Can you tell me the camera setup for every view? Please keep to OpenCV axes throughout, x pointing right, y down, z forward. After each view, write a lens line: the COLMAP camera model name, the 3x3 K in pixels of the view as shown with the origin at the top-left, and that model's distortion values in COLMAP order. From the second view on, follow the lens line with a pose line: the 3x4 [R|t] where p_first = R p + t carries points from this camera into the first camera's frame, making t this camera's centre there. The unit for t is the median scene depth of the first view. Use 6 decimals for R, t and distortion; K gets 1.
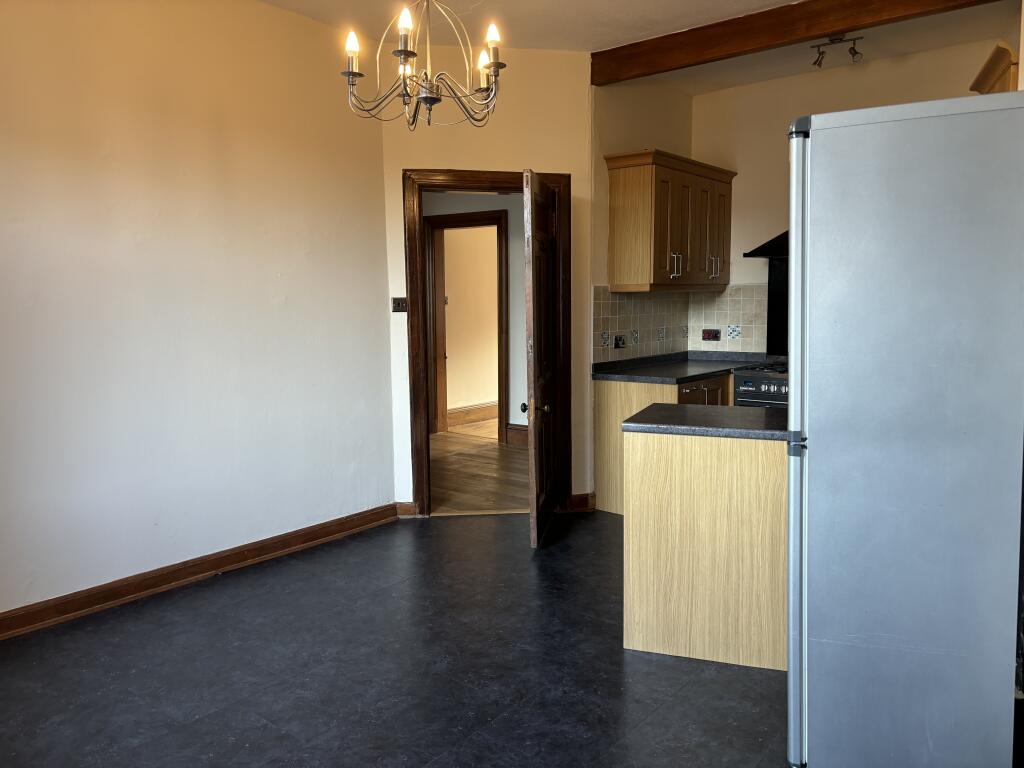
lens RADIAL K [[774.9, 0, 506.9], [0, 774.9, 384.7], [0, 0, 1]] dist [0.044458, -0.053470]
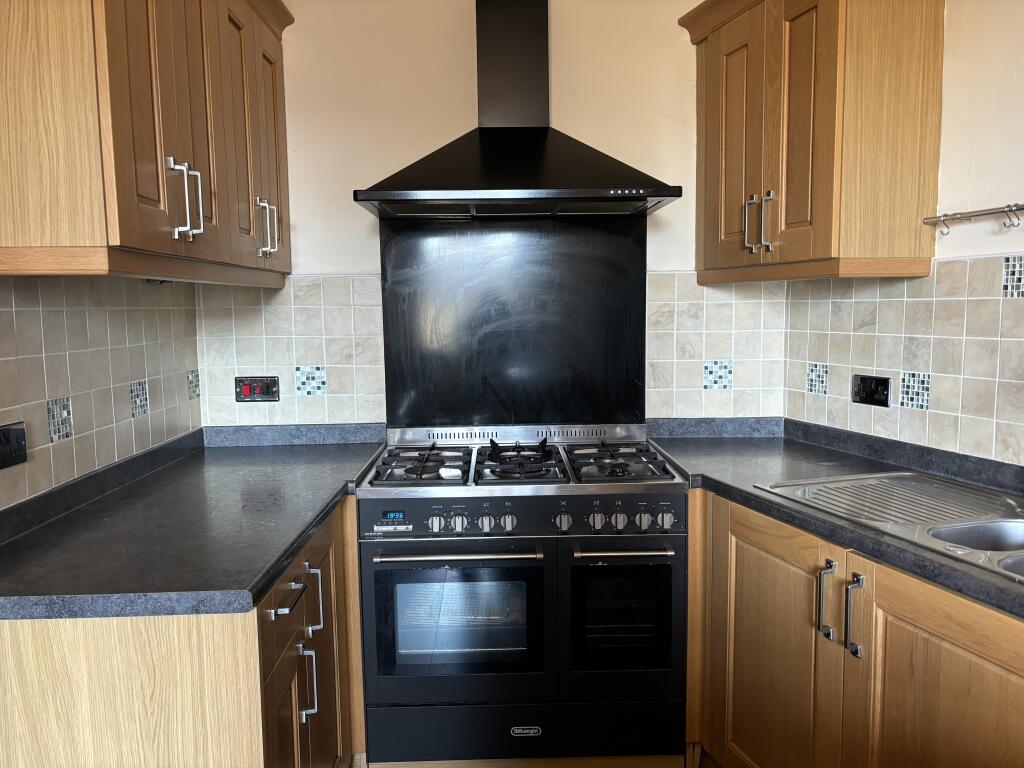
lens RADIAL K [[774.9, 0, 506.8], [0, 774.9, 388.0], [0, 0, 1]] dist [0.044458, -0.053470]
pose [[0.767885, -0.062145, 0.637566, 0.103698], [0.073571, 0.997253, 0.008595, -0.065665], [-0.636349, 0.040306, 0.770348, 0.647283]]
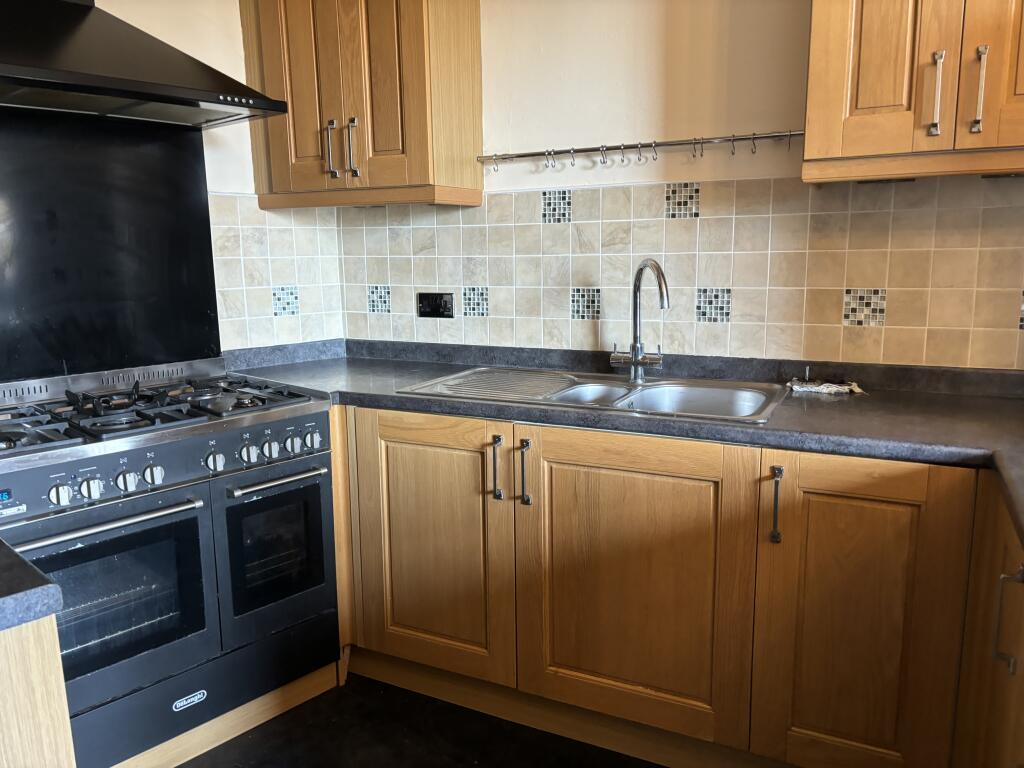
lens RADIAL K [[774.9, 0, 514.3], [0, 774.9, 394.0], [0, 0, 1]] dist [0.044458, -0.053470]
pose [[0.065265, -0.171385, 0.983040, 0.032177], [0.123991, 0.978899, 0.162431, -0.064629], [-0.990135, 0.111287, 0.085138, 0.764267]]
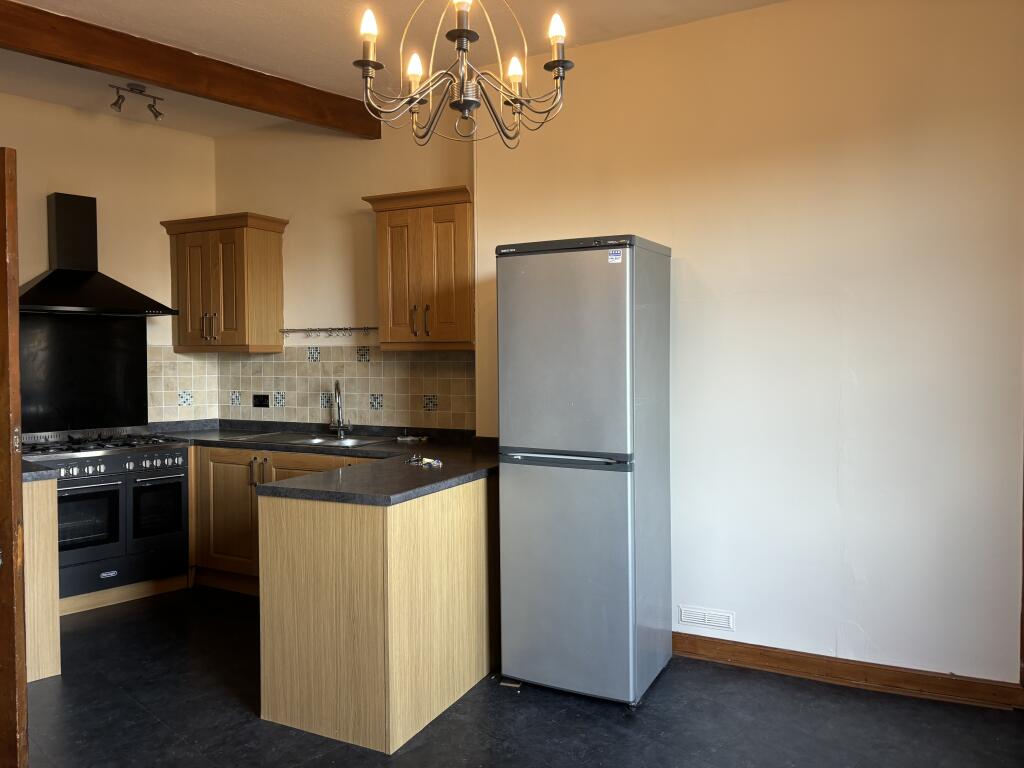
lens RADIAL K [[774.9, 0, 521.1], [0, 774.9, 375.8], [0, 0, 1]] dist [0.044458, -0.053470]
pose [[0.073065, -0.010987, 0.997267, -0.428578], [0.112355, 0.993664, 0.002715, -0.043106], [-0.990978, 0.111850, 0.073837, 0.447755]]
